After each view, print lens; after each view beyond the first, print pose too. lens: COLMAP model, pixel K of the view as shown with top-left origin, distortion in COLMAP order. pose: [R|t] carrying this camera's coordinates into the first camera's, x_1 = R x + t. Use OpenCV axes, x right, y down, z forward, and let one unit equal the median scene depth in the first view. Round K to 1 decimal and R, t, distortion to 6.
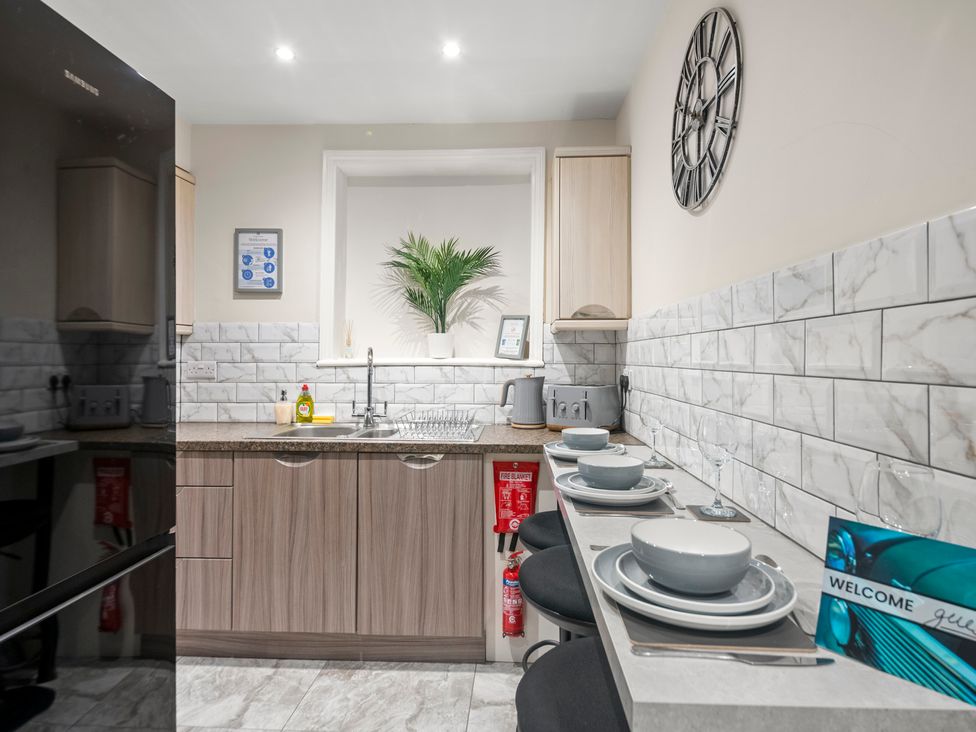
lens RADIAL K [[541.3, 0, 490.5], [0, 541.3, 361.9], [0, 0, 1]] dist [0.056199, -0.047693]
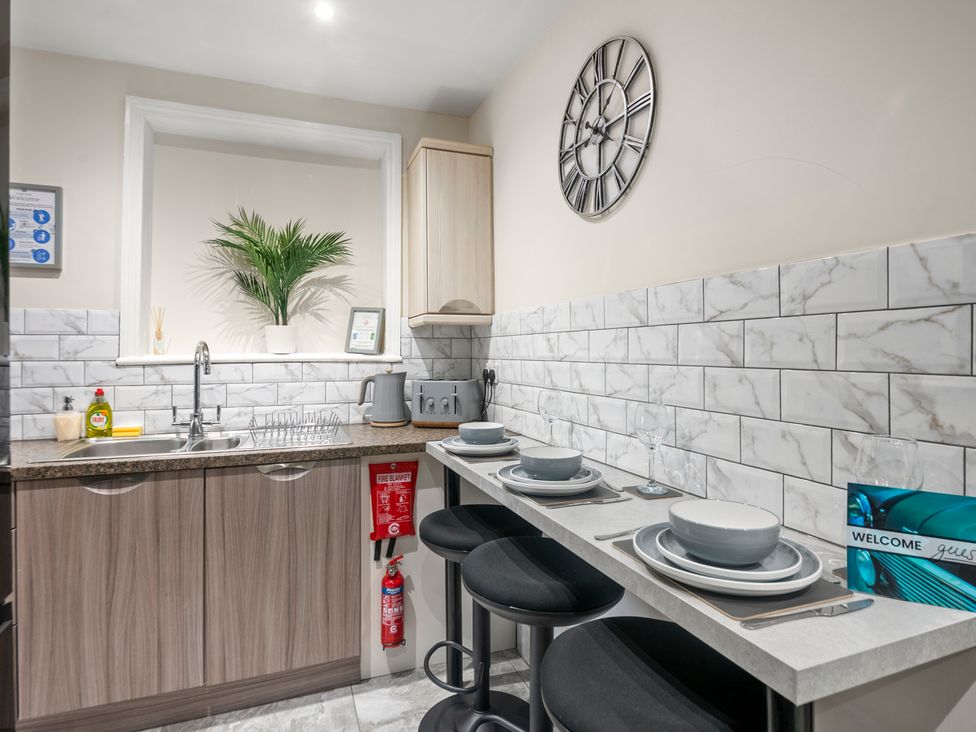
lens RADIAL K [[541.8, 0, 490.3], [0, 541.8, 355.8], [0, 0, 1]] dist [0.048696, -0.045255]
pose [[0.914654, -0.008569, 0.404147, -0.182251], [0.008373, 0.999962, 0.002254, -0.003189], [-0.404151, 0.001322, 0.914691, 0.063320]]
